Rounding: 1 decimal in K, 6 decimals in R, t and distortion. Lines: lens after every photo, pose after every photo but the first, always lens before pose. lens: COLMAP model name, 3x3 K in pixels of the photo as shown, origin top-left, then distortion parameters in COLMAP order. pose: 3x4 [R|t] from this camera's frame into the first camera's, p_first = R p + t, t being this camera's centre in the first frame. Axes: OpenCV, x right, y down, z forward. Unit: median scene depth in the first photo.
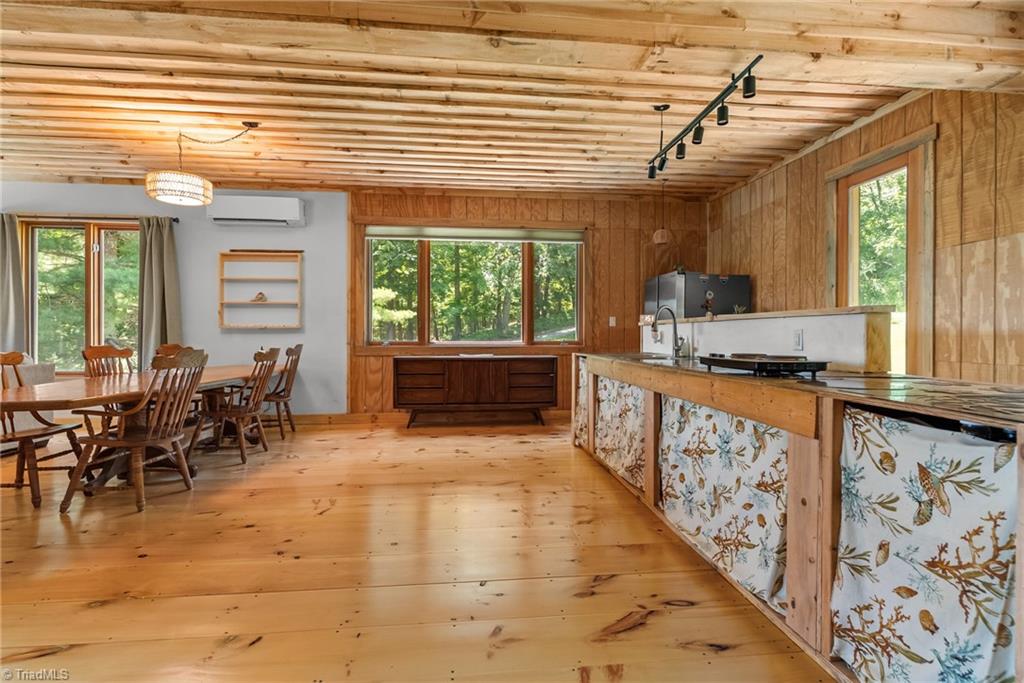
lens RADIAL K [[495.1, 0, 502.6], [0, 495.1, 335.9], [0, 0, 1]] dist [0.004966, -0.002905]
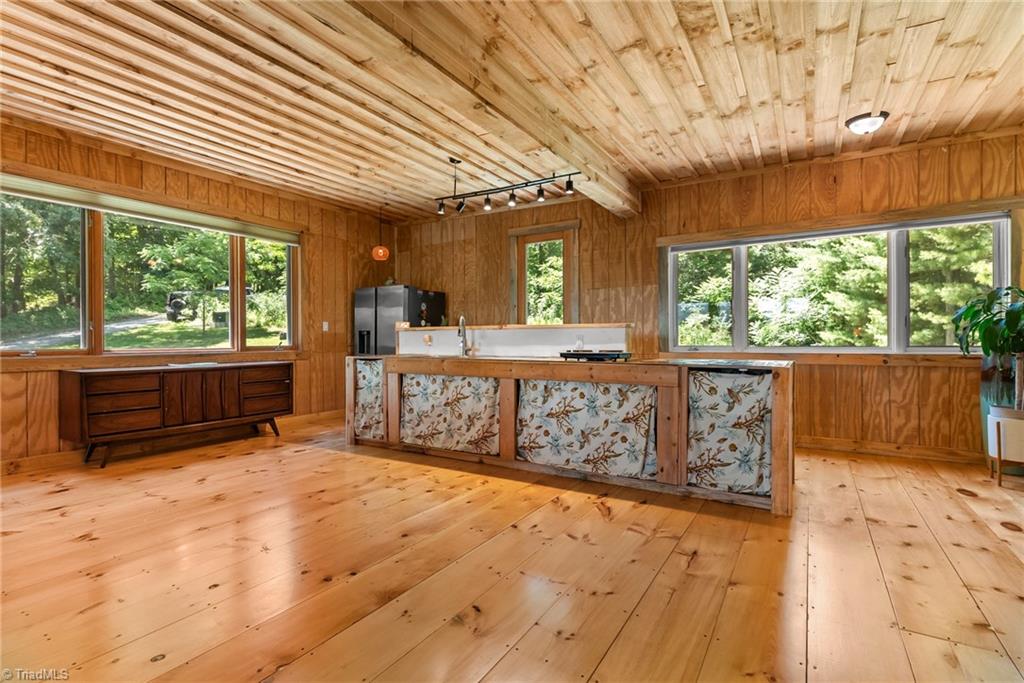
lens RADIAL K [[495.1, 0, 514.0], [0, 495.1, 340.3], [0, 0, 1]] dist [0.004966, -0.002905]
pose [[0.599462, -0.005946, 0.800381, -0.462351], [0.005382, 0.999980, 0.003398, -0.001562], [-0.800385, 0.002270, 0.599482, 0.085095]]
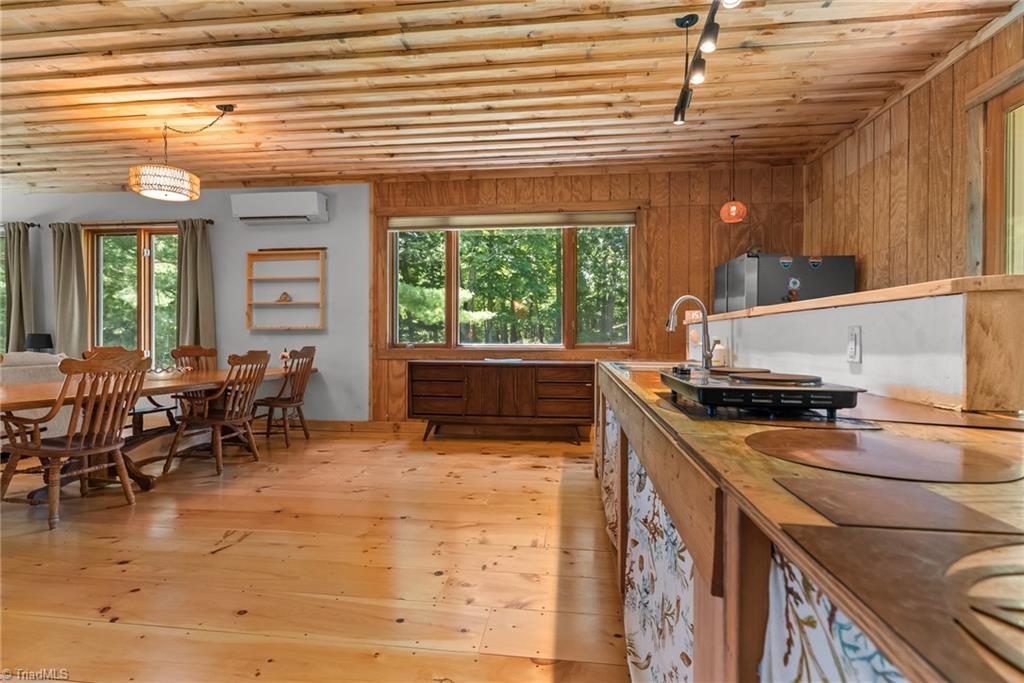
lens RADIAL K [[495.1, 0, 503.3], [0, 495.1, 340.2], [0, 0, 1]] dist [0.004966, -0.002905]
pose [[0.973864, 0.002849, -0.227113, 0.169924], [-0.001709, 0.999985, 0.005217, -0.000160], [0.227124, -0.004692, 0.973854, 0.177680]]
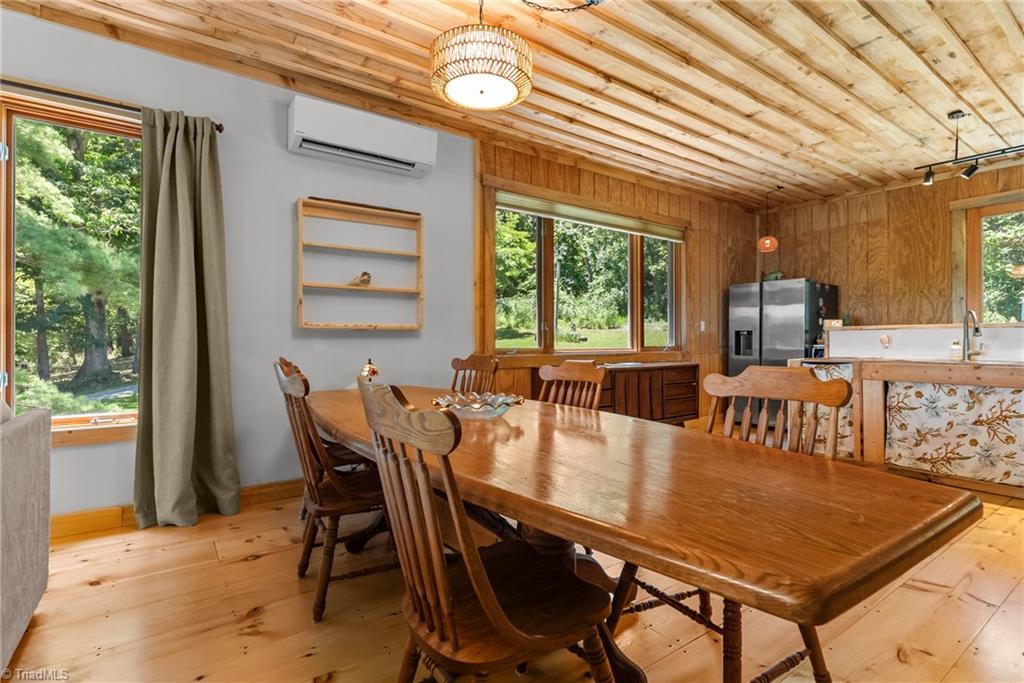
lens RADIAL K [[495.1, 0, 508.5], [0, 495.1, 339.5], [0, 0, 1]] dist [0.004966, -0.002905]
pose [[0.868976, -0.001203, 0.494852, -0.741596], [0.002477, 0.999995, -0.001918, -0.001928], [-0.494847, 0.002892, 0.868975, 0.430056]]
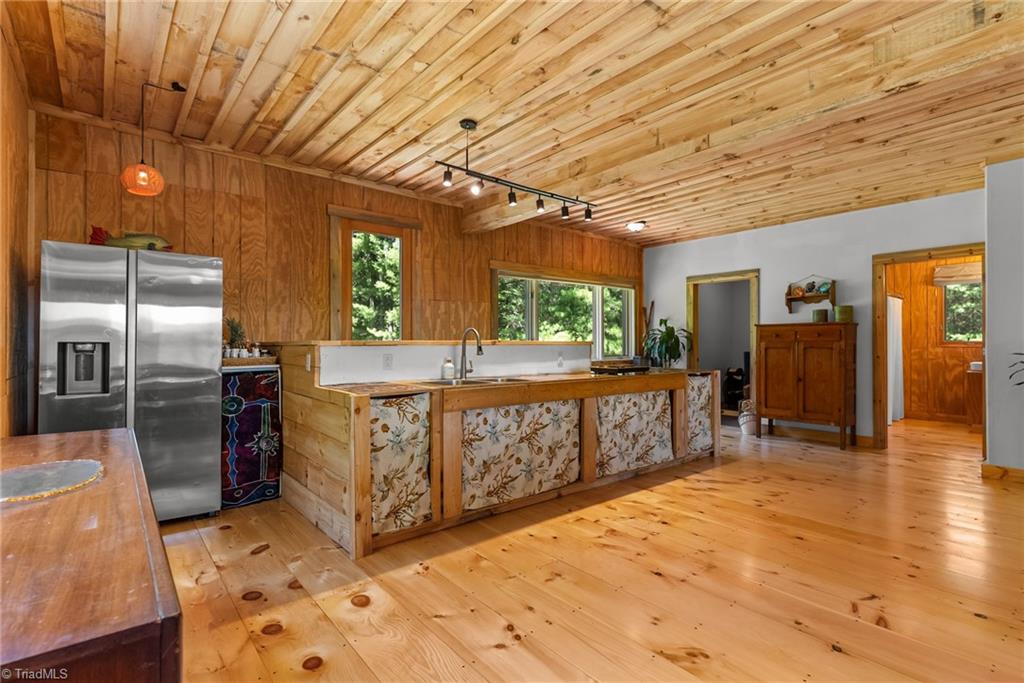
lens RADIAL K [[495.1, 0, 512.3], [0, 495.1, 338.6], [0, 0, 1]] dist [0.004966, -0.002905]
pose [[-0.564801, 0.008122, 0.825187, -0.403947], [0.001150, 0.999958, -0.009054, -0.023277], [-0.825226, -0.004164, -0.564787, 1.113989]]
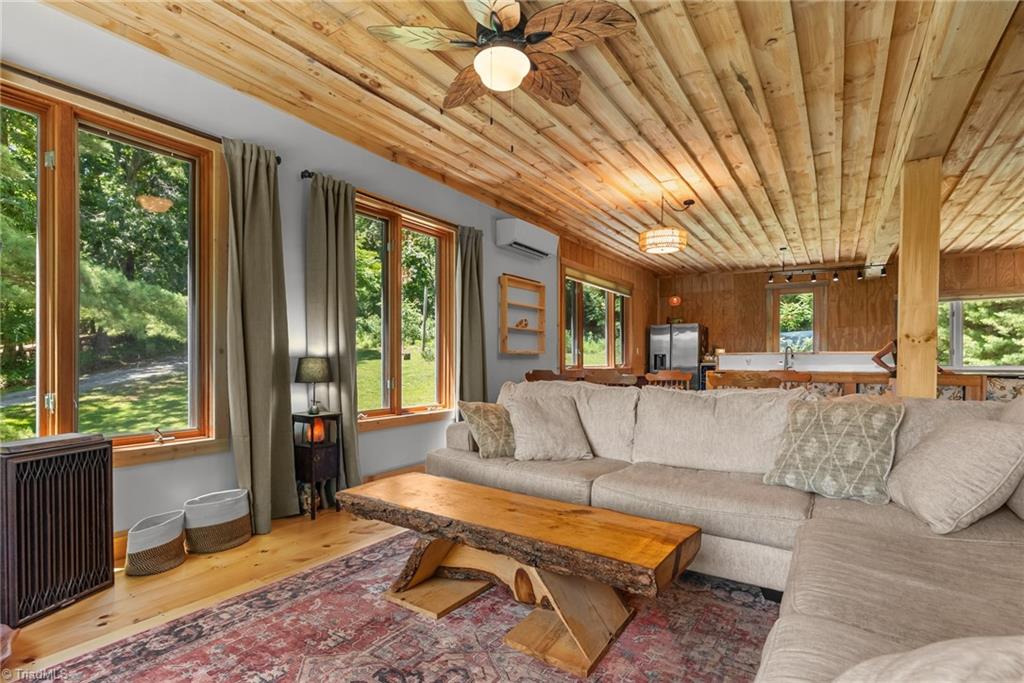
lens RADIAL K [[495.1, 0, 507.7], [0, 495.1, 369.0], [0, 0, 1]] dist [0.004966, -0.002905]
pose [[0.631357, -0.016935, 0.775308, -1.516172], [0.001600, 0.999788, 0.020535, -0.007118], [-0.775491, -0.011724, 0.631250, 0.439119]]
